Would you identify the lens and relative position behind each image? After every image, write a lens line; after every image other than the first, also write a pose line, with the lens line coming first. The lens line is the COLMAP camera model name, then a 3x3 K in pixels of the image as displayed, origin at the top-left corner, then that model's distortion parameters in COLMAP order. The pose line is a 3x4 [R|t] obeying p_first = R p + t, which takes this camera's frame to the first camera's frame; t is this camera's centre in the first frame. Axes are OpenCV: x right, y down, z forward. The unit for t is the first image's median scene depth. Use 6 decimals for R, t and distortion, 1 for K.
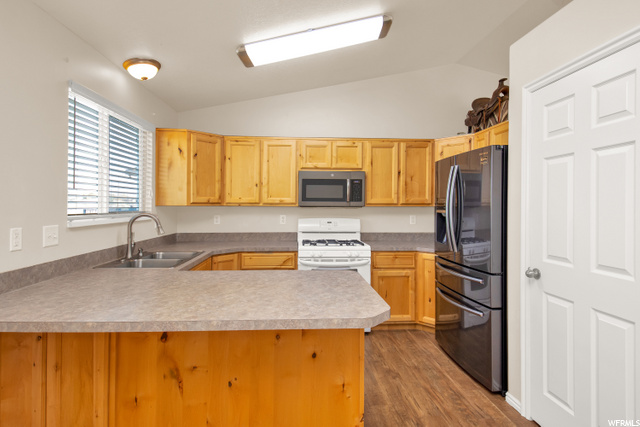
lens RADIAL K [[324.0, 0, 311.4], [0, 324.0, 205.4], [0, 0, 1]] dist [0.027710, -0.017361]
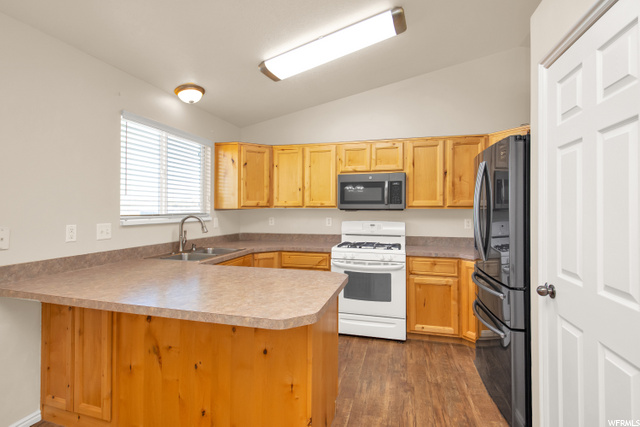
lens RADIAL K [[309.1, 0, 319.3], [0, 309.1, 207.5], [0, 0, 1]] dist [0.011142, -0.000265]
pose [[0.949728, -0.003142, -0.313061, 0.230217], [0.001494, 0.999984, -0.005505, 0.003515], [0.313073, 0.004761, 0.949717, 0.054920]]
